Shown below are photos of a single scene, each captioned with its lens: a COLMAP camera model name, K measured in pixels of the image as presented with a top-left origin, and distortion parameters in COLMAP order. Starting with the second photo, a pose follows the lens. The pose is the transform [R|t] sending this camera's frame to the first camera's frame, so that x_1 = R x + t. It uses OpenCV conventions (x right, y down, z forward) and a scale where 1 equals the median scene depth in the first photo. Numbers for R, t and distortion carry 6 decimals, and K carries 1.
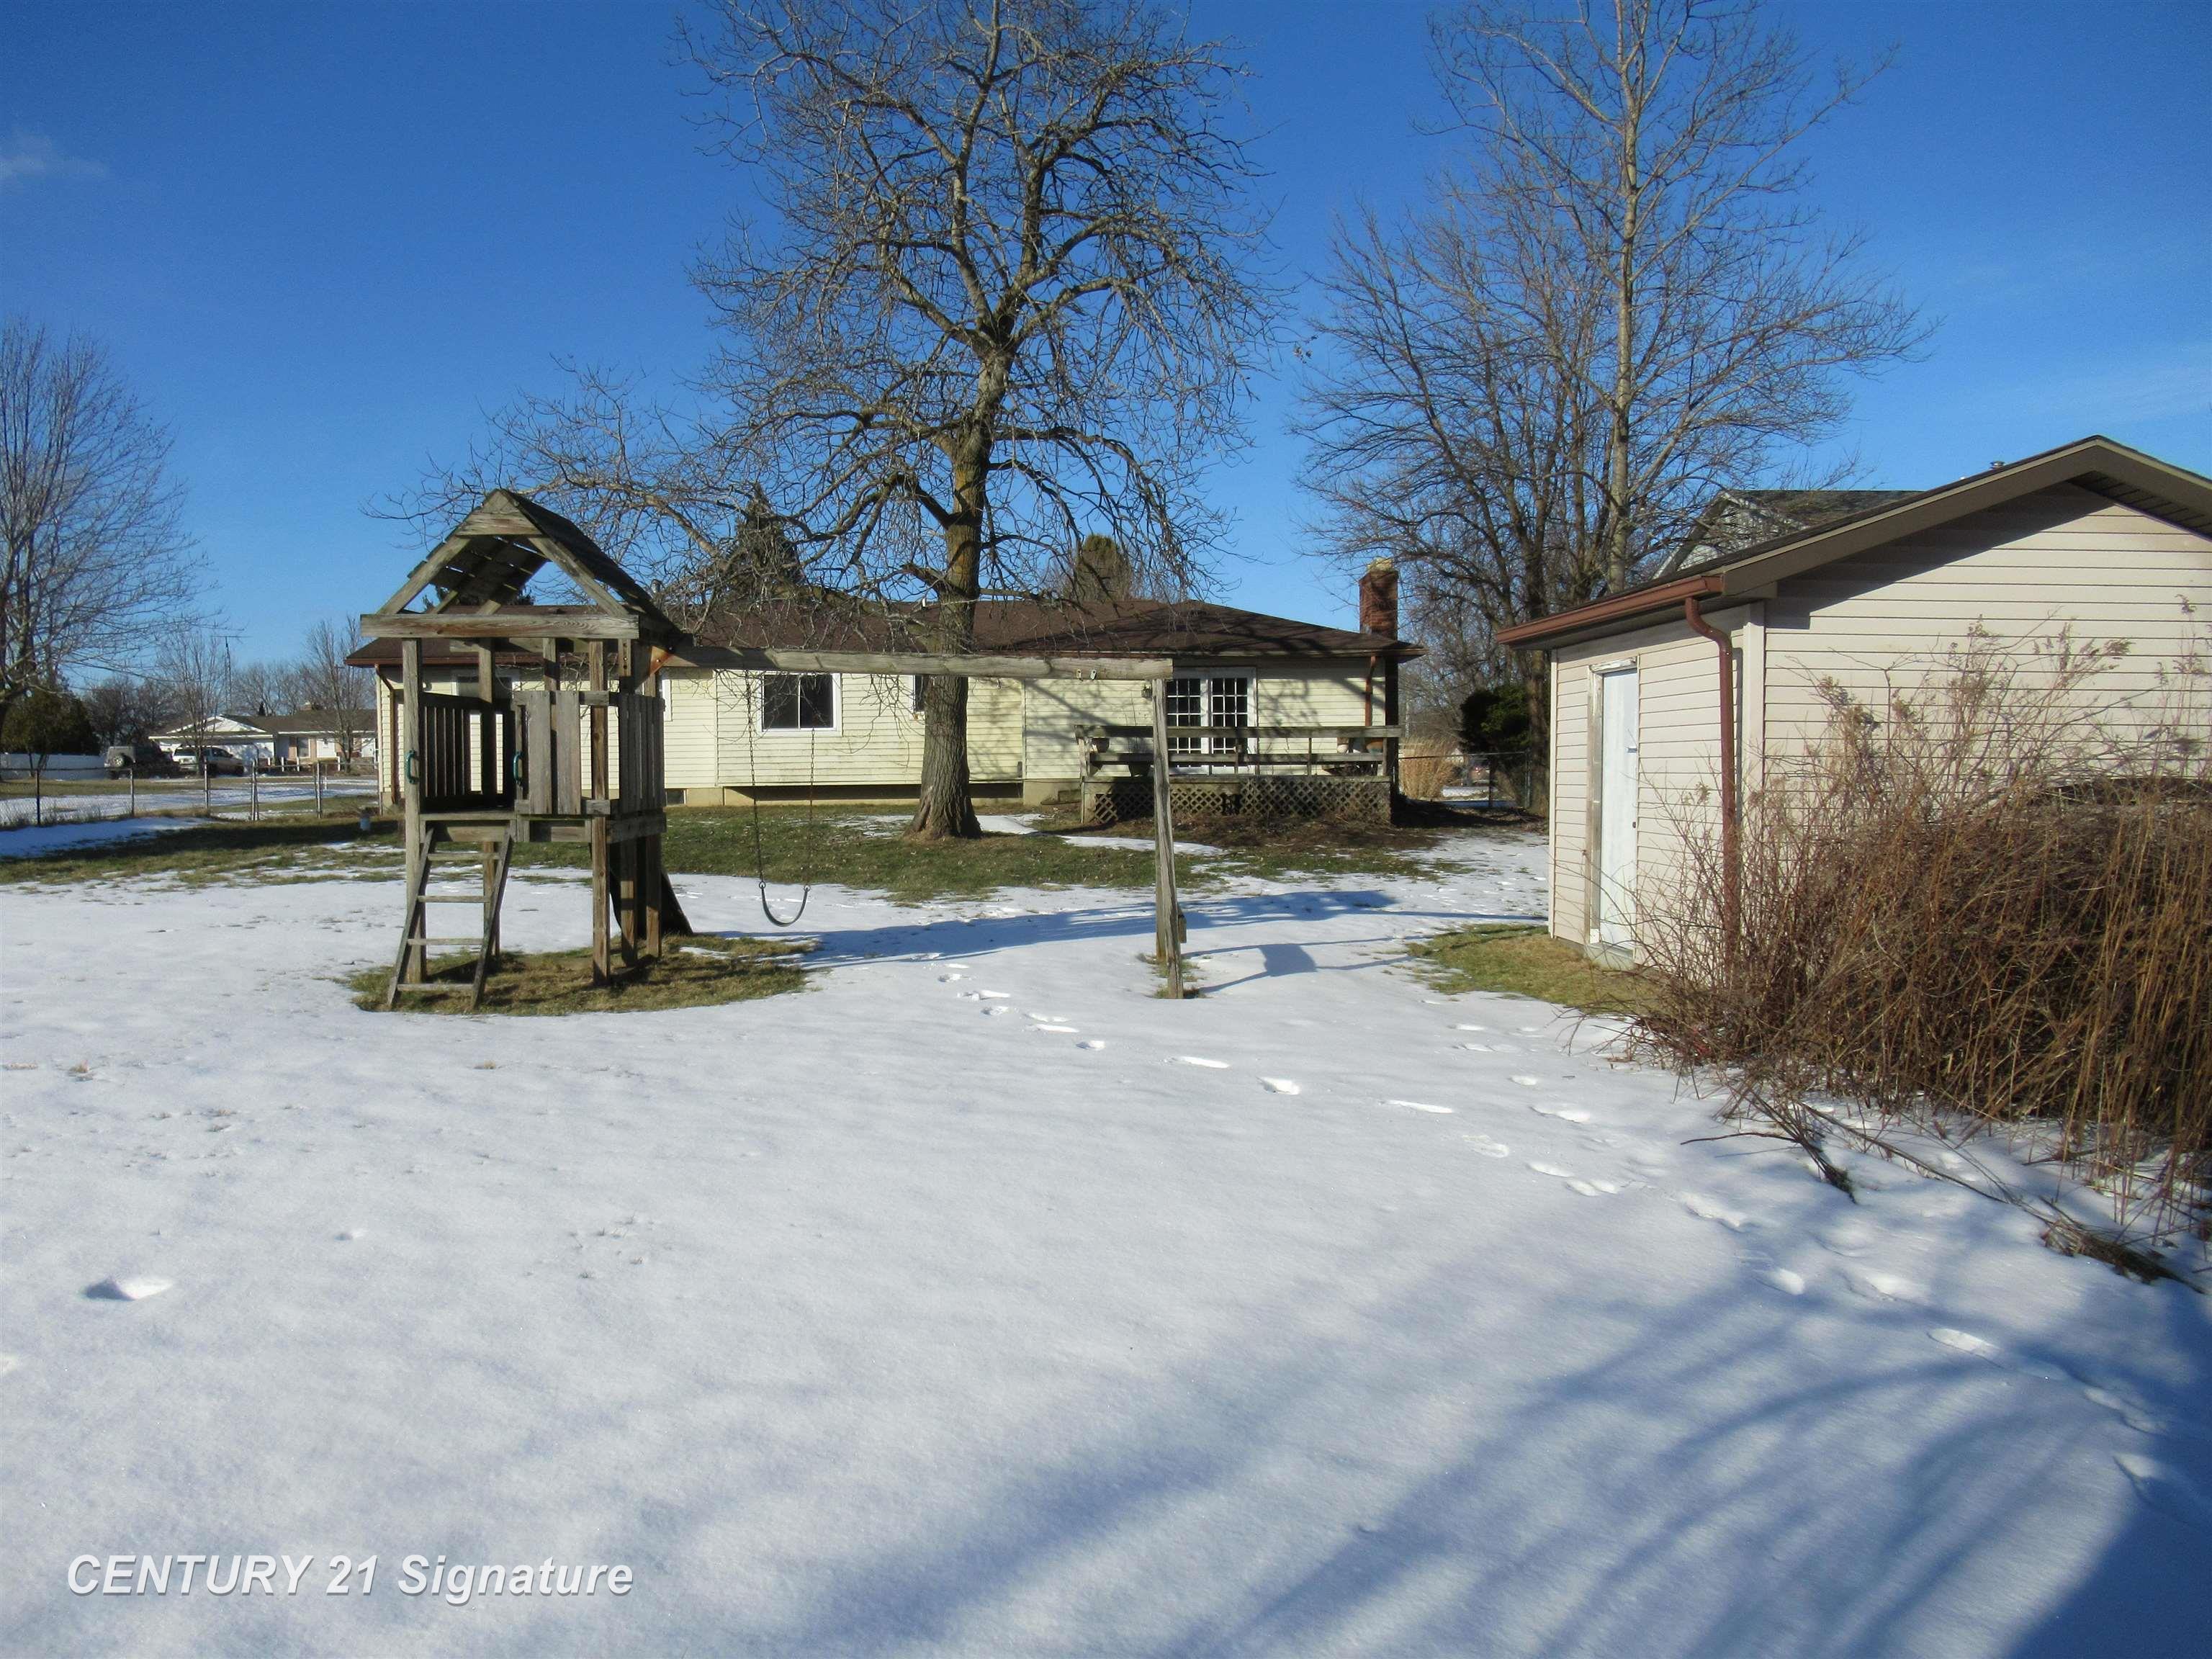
lens RADIAL K [[1666.1, 0, 1100.9], [0, 1666.1, 824.6], [0, 0, 1]] dist [-0.002518, 0.010628]
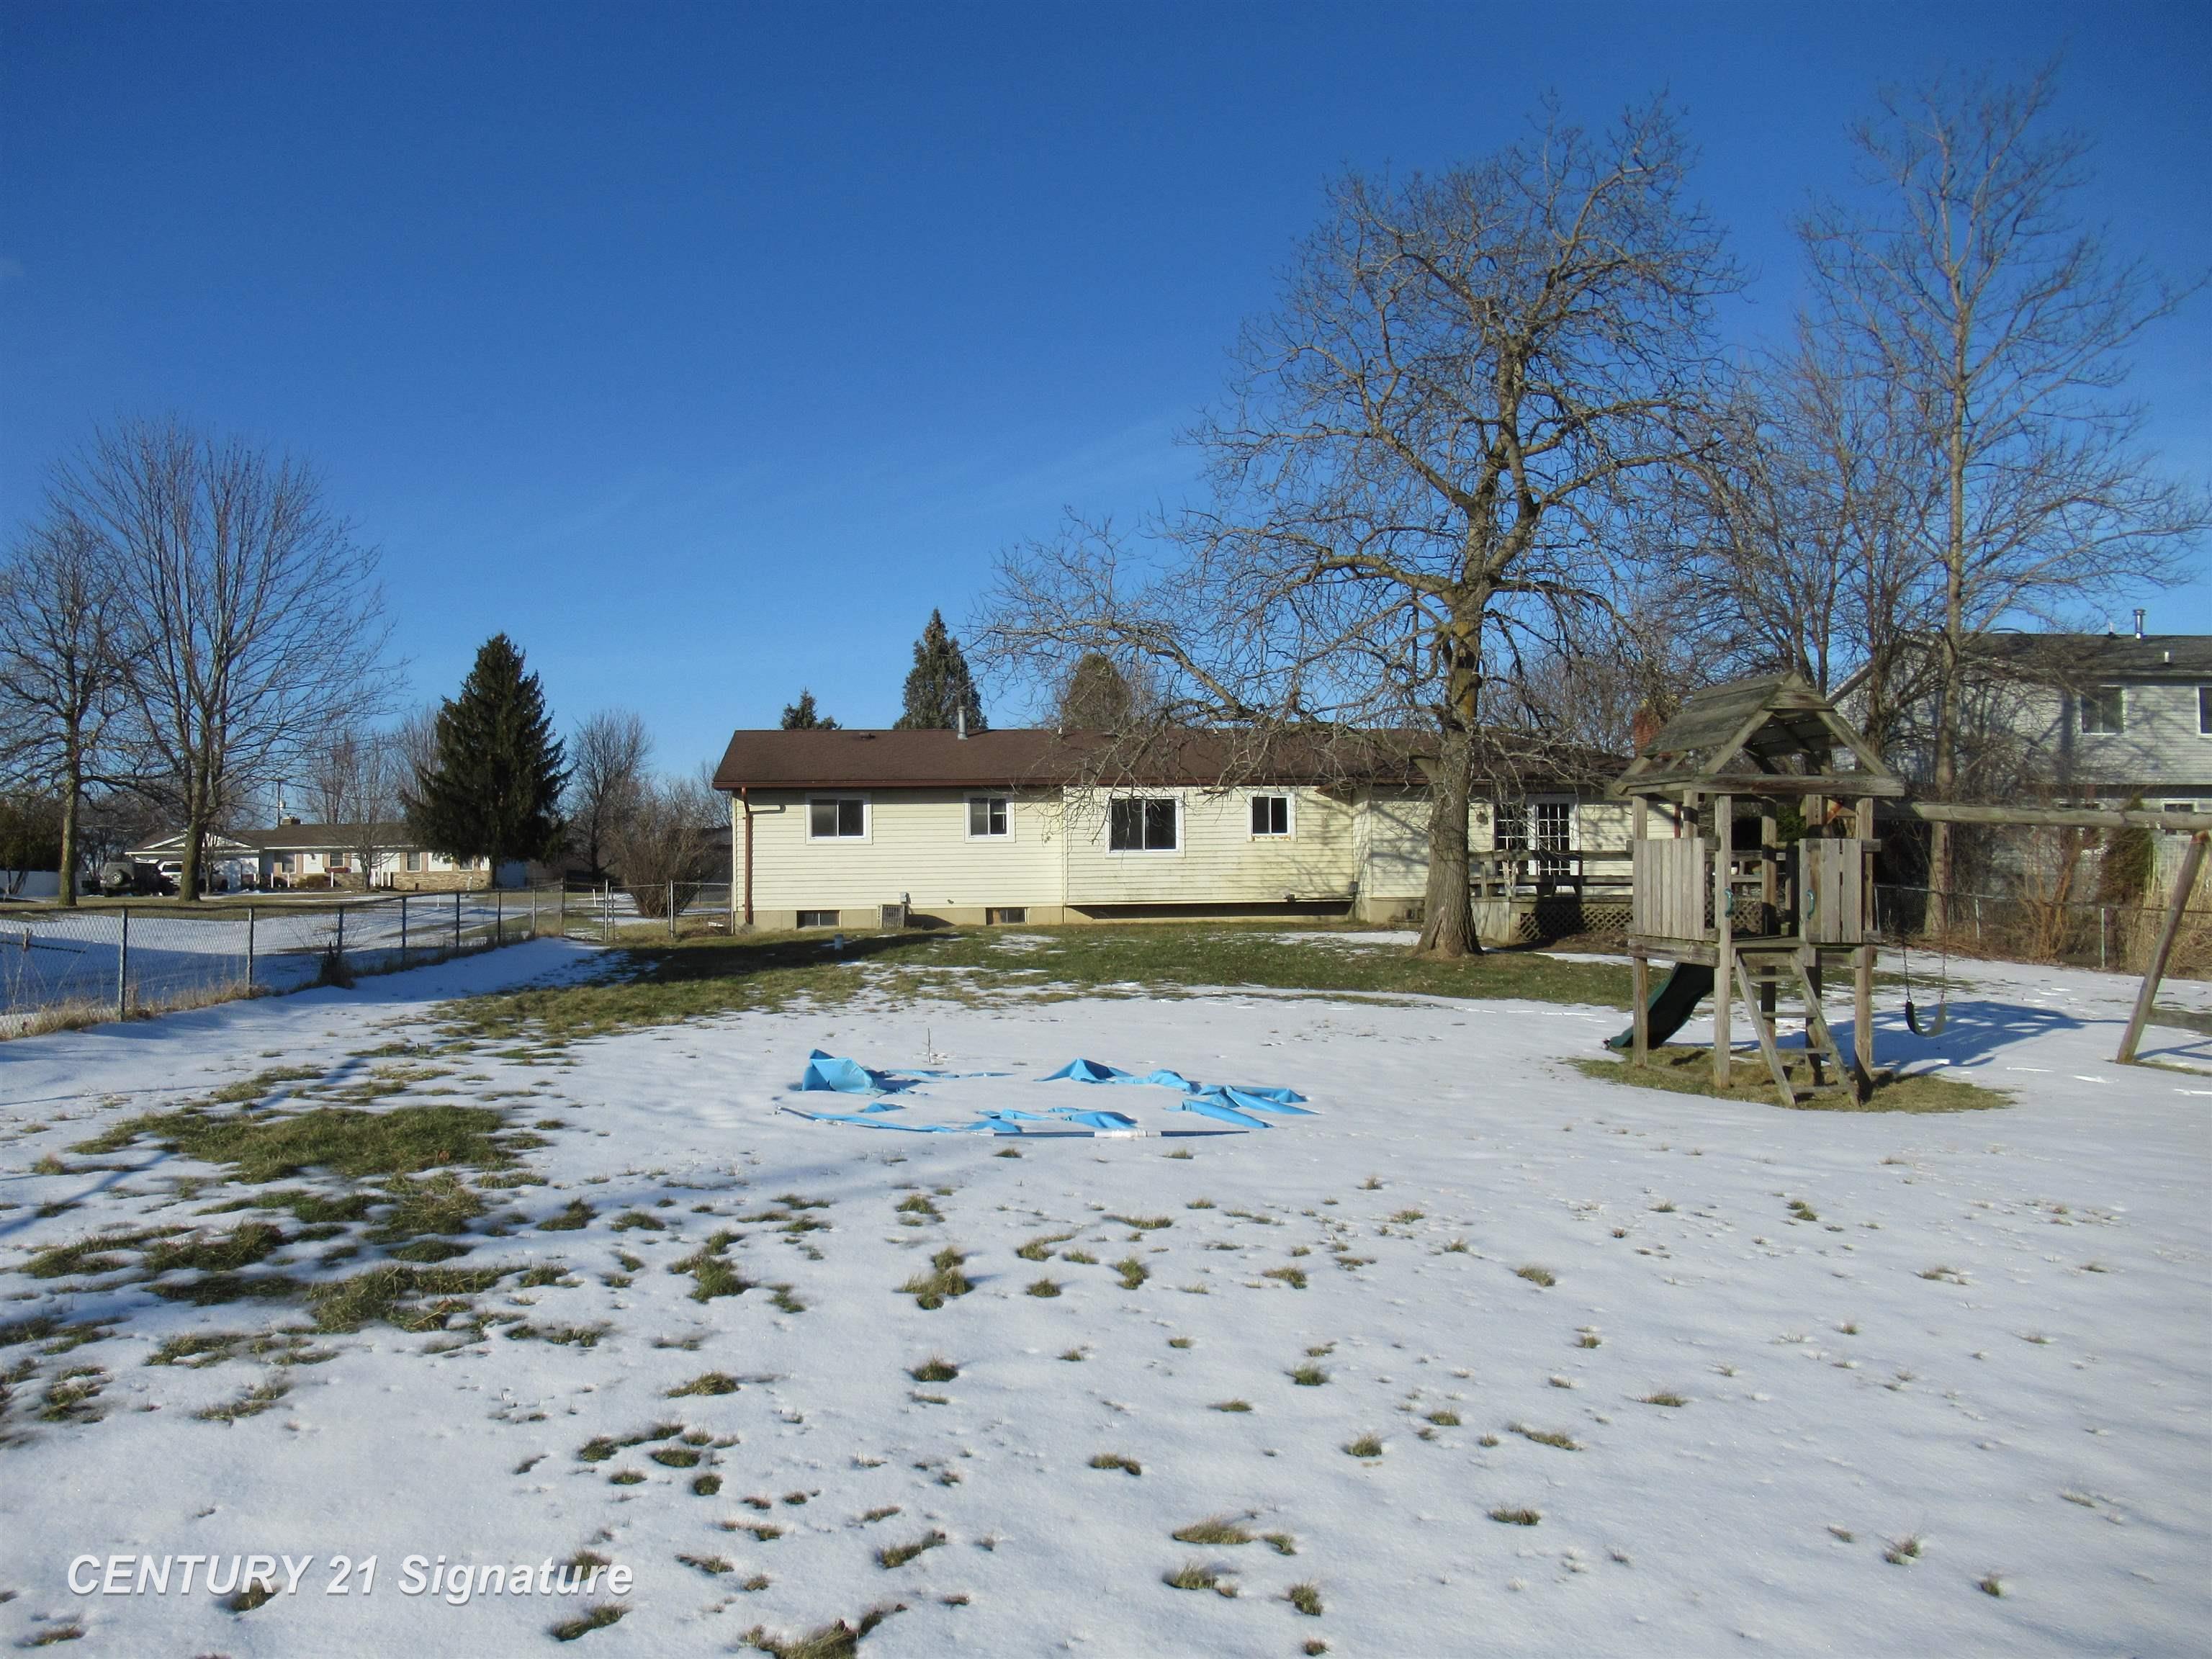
lens RADIAL K [[1666.1, 0, 1116.3], [0, 1666.1, 837.5], [0, 0, 1]] dist [-0.002518, 0.010628]
pose [[0.994712, 0.000203, 0.102701, -0.315290], [0.005847, 0.998264, -0.058600, -0.004459], [-0.102535, 0.058890, 0.992985, -0.042895]]
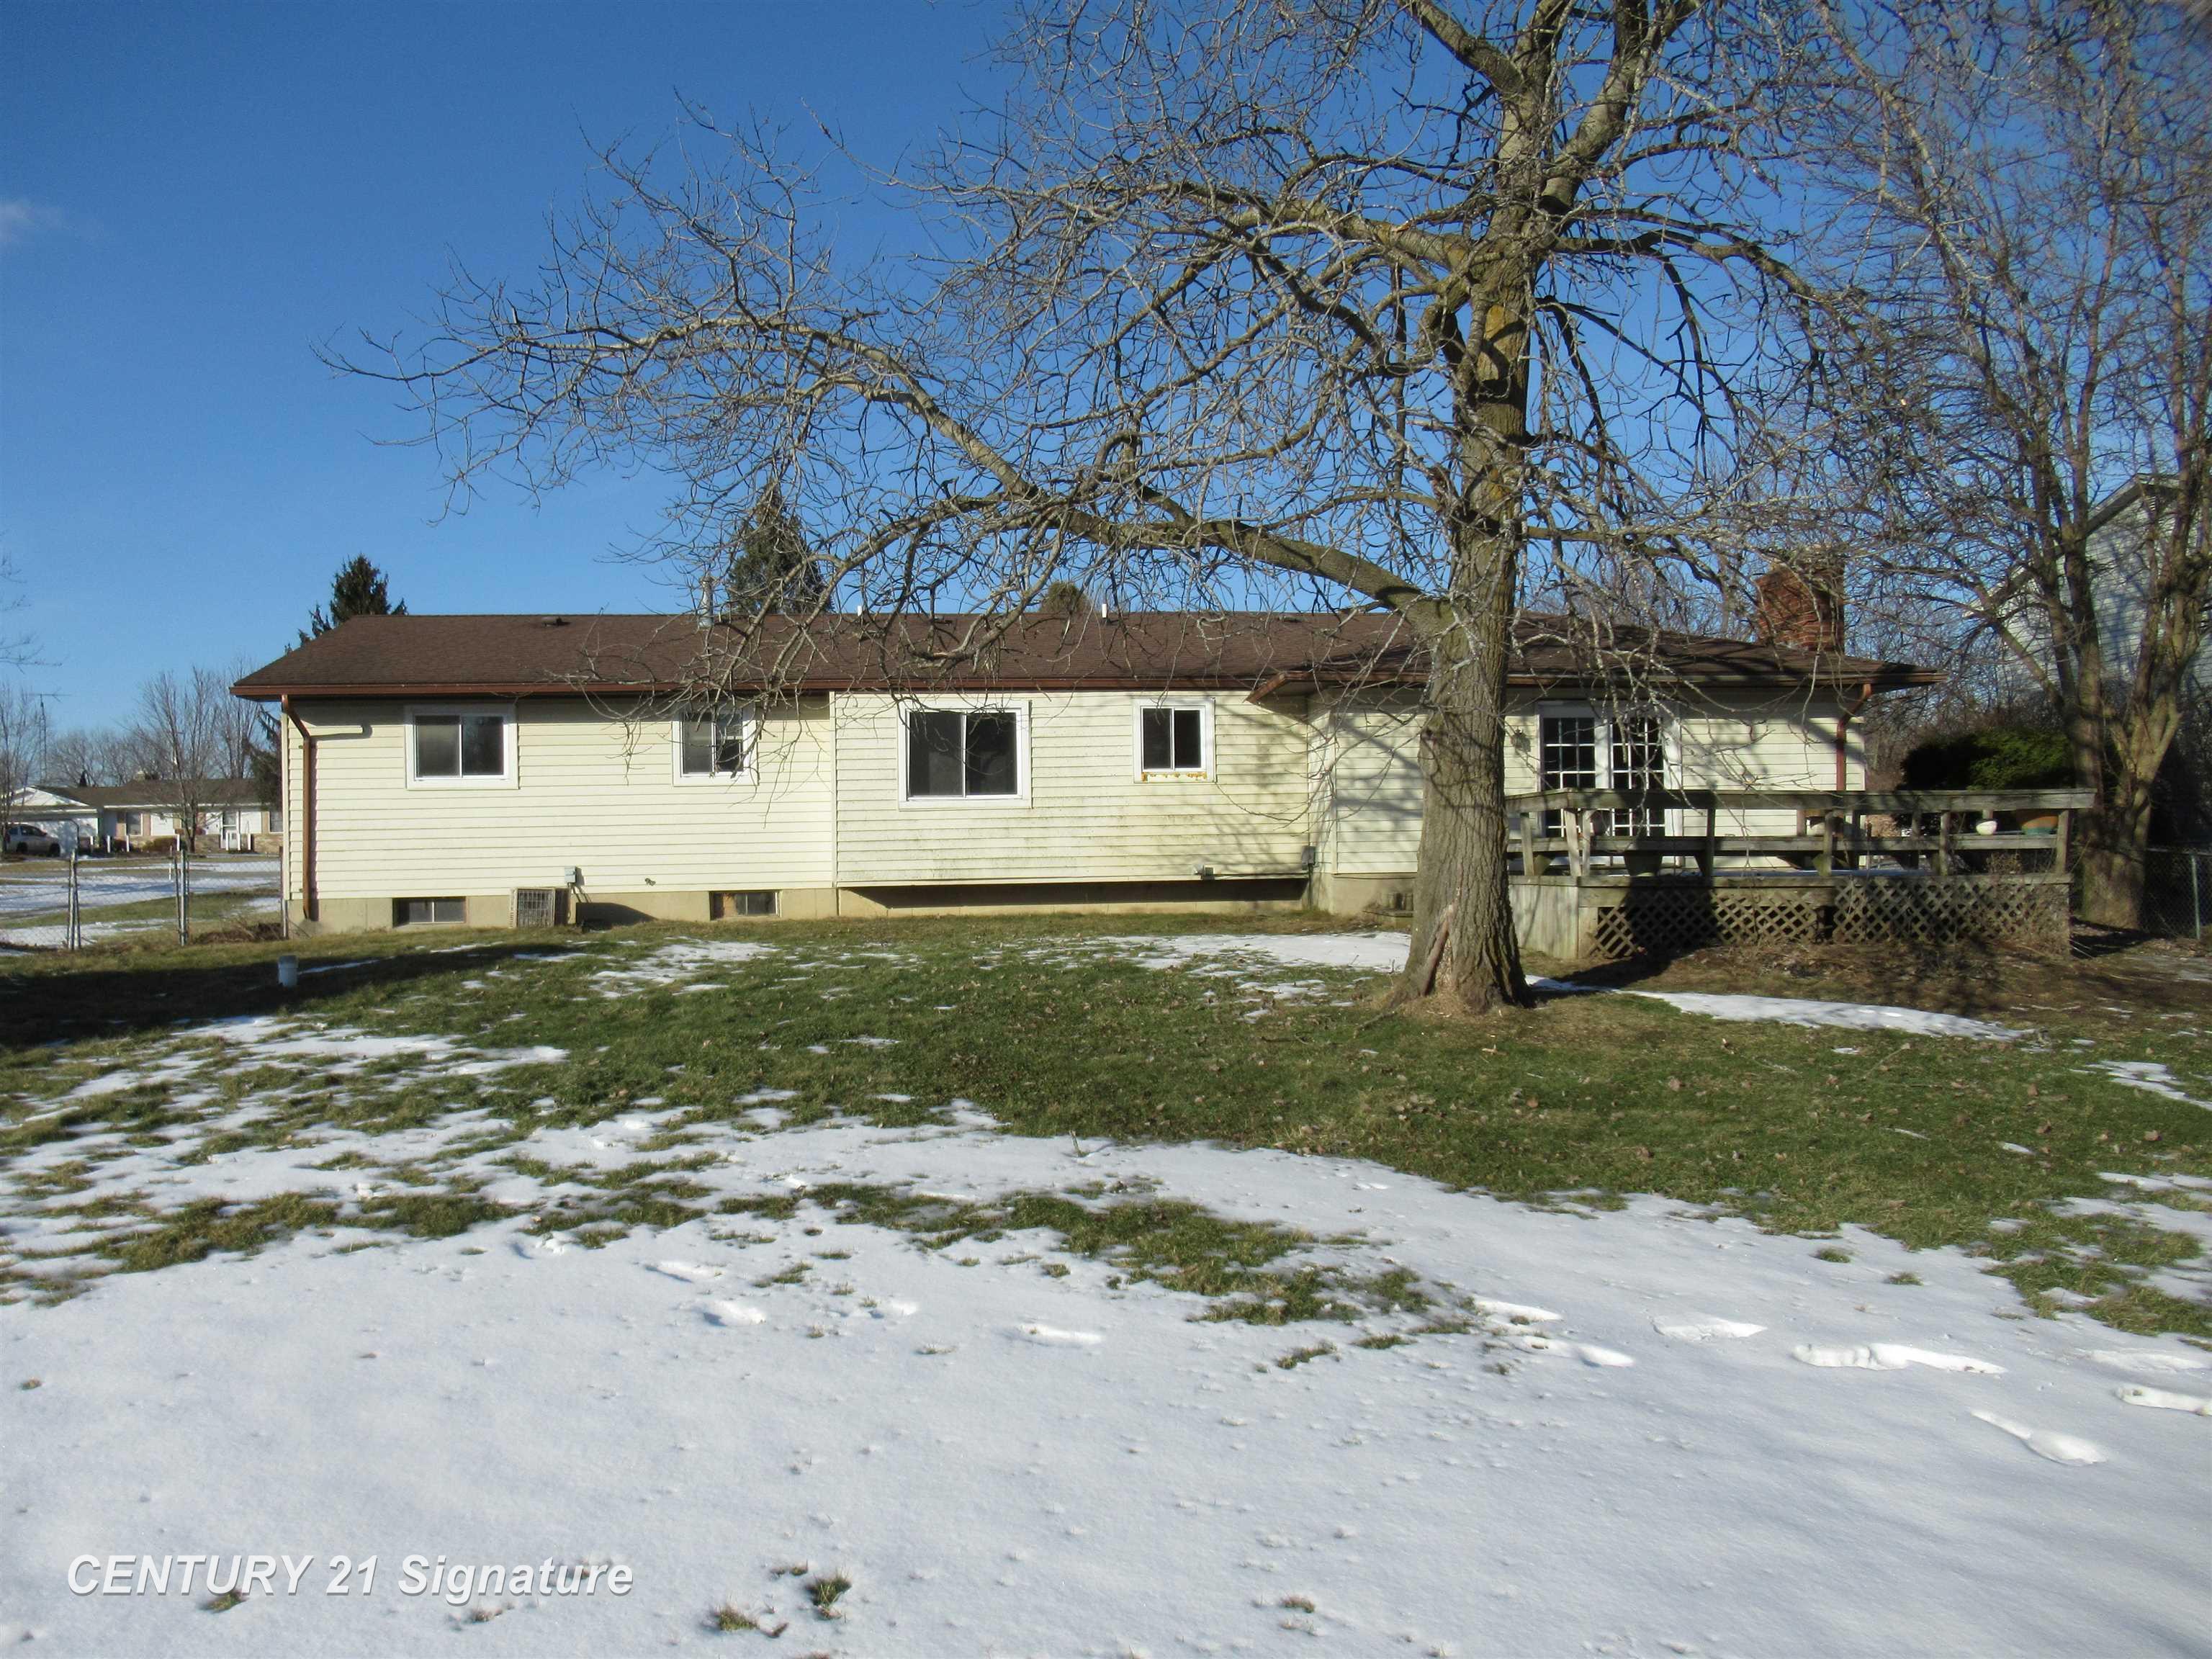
lens RADIAL K [[1666.1, 0, 1101.0], [0, 1666.1, 823.3], [0, 0, 1]] dist [-0.002518, 0.010628]
pose [[0.996566, -0.005296, 0.082636, -0.187125], [0.008808, 0.999071, -0.042196, -0.020503], [-0.082336, 0.042779, 0.995686, 0.366960]]
